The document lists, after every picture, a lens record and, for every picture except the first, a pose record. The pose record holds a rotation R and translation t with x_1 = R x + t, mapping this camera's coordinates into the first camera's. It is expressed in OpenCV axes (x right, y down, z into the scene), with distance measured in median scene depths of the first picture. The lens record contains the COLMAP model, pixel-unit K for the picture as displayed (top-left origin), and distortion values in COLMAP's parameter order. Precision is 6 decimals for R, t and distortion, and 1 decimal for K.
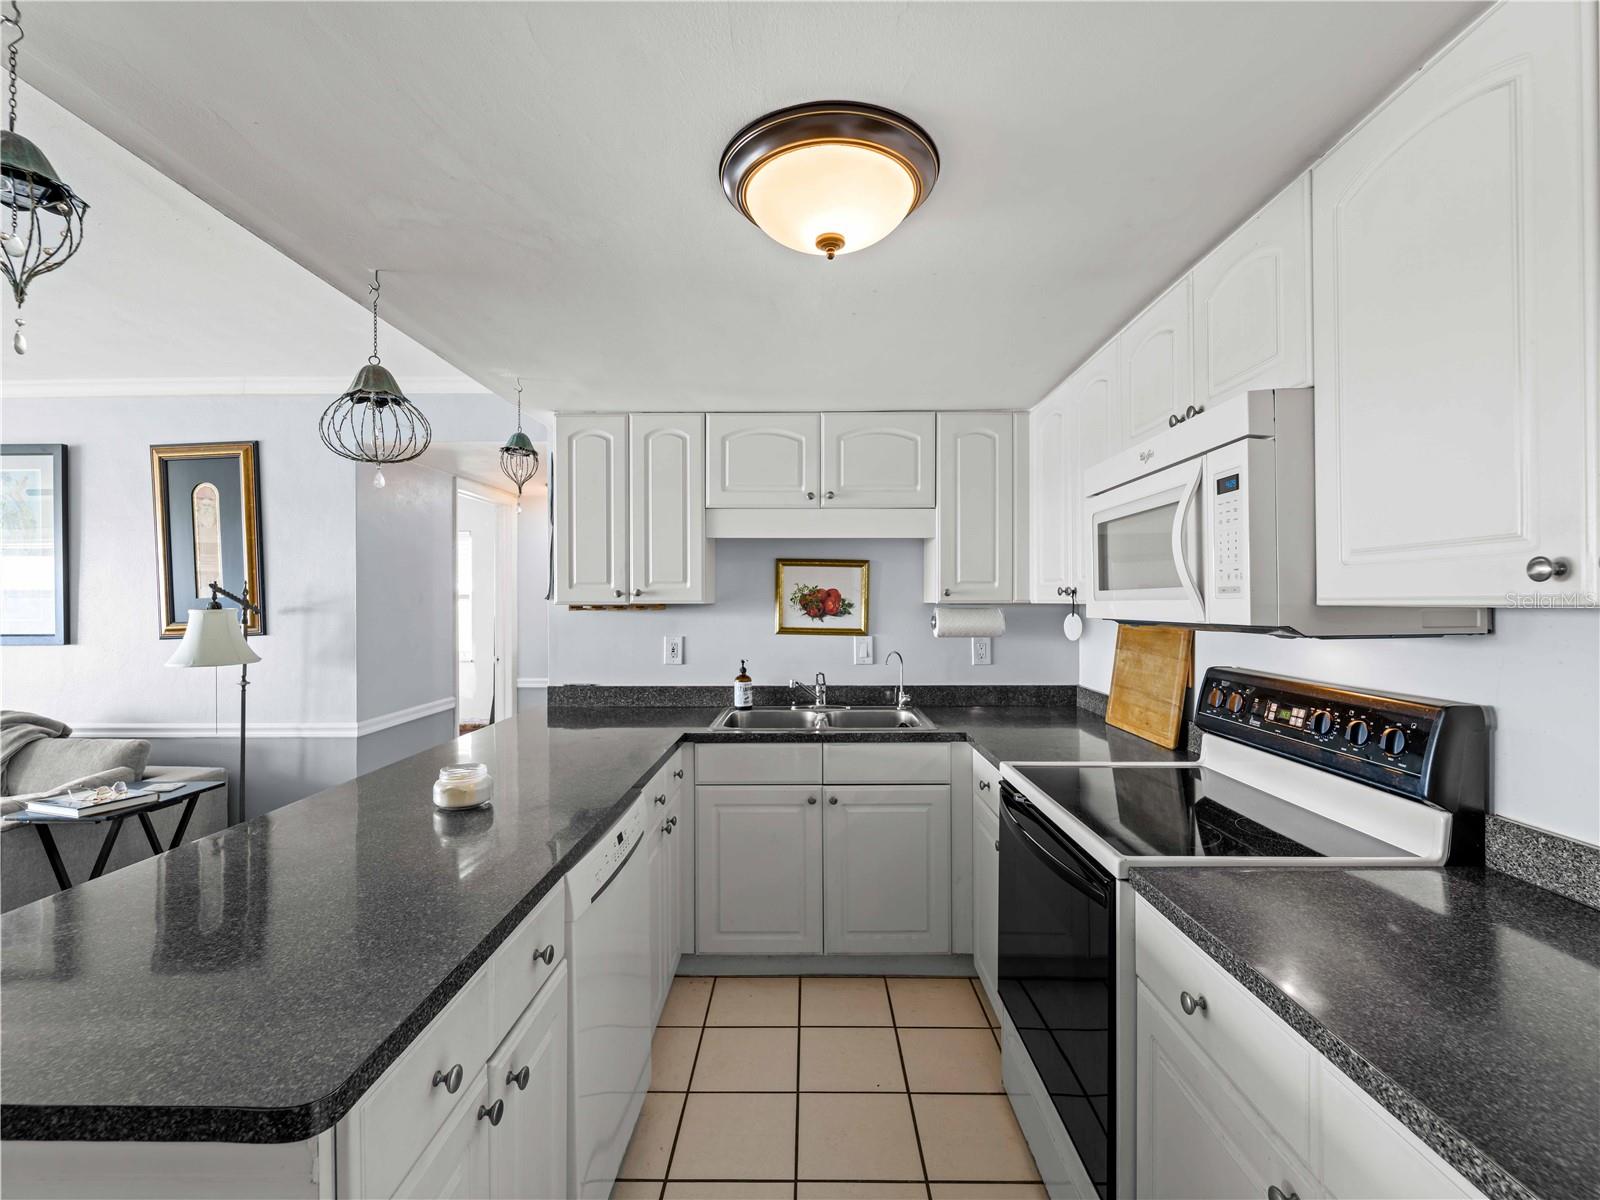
lens RADIAL K [[728.1, 0, 798.6], [0, 728.1, 606.8], [0, 0, 1]] dist [0.004262, -0.002504]
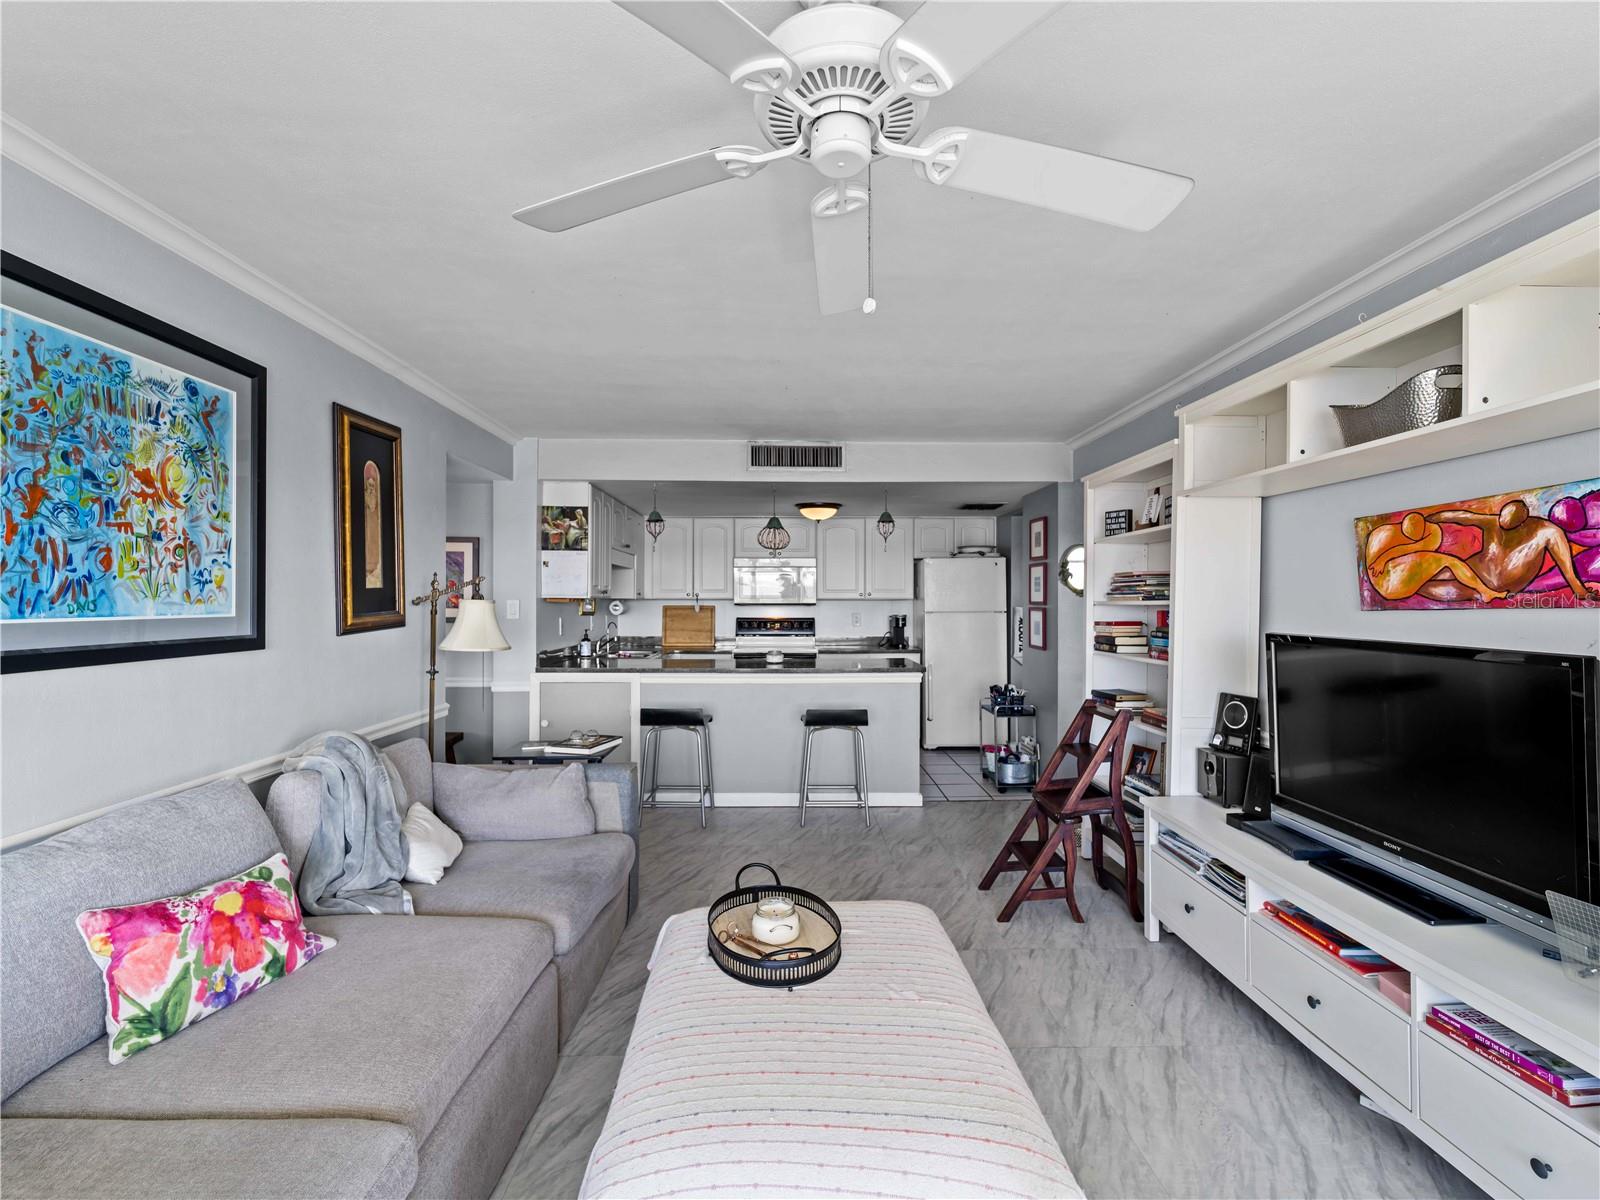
lens RADIAL K [[728.1, 0, 805.8], [0, 728.1, 598.4], [0, 0, 1]] dist [0.004262, -0.002504]
pose [[-0.050475, 0.007147, 0.998700, -1.924617], [0.006136, 0.999958, -0.006845, 0.011424], [-0.998706, 0.005783, -0.050517, 0.560903]]
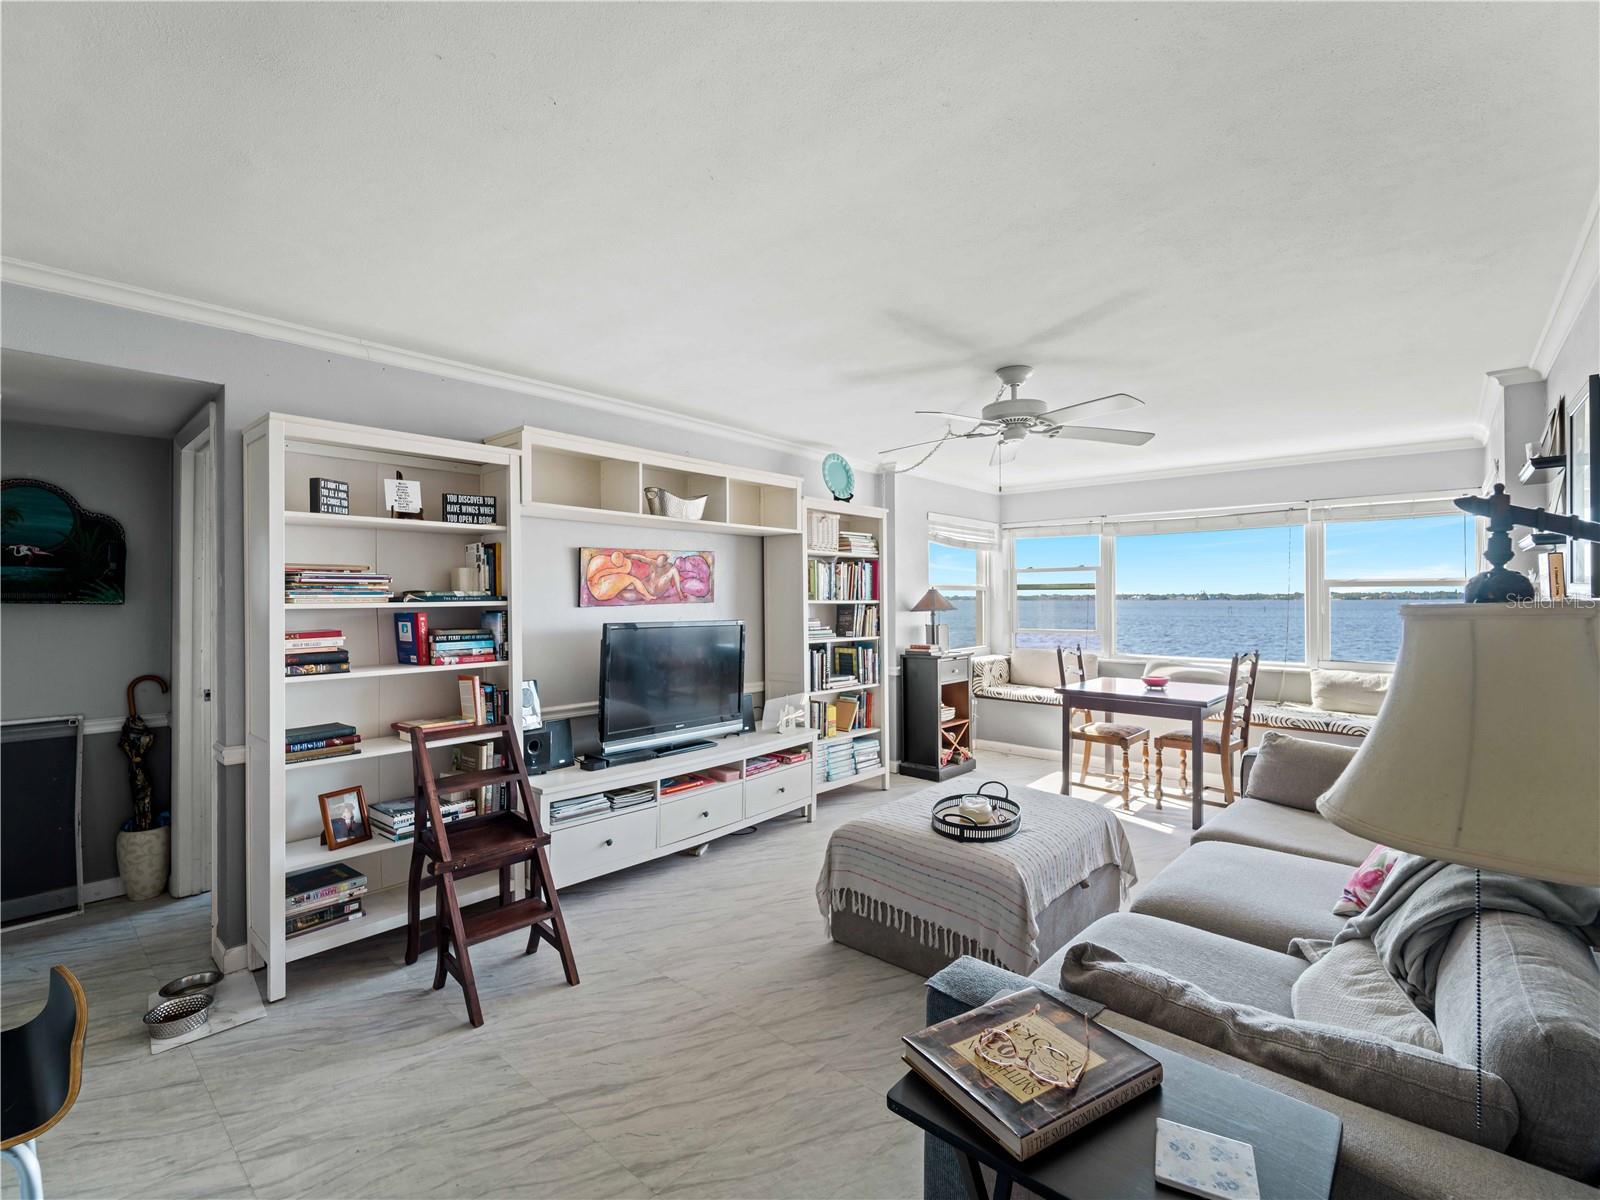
lens RADIAL K [[728.1, 0, 792.5], [0, 728.1, 596.9], [0, 0, 1]] dist [0.004262, -0.002504]
pose [[-0.649926, 0.005558, -0.759977, -0.463319], [0.001486, 0.999981, 0.006043, -0.001331], [0.759996, 0.002798, -0.649922, 0.982415]]
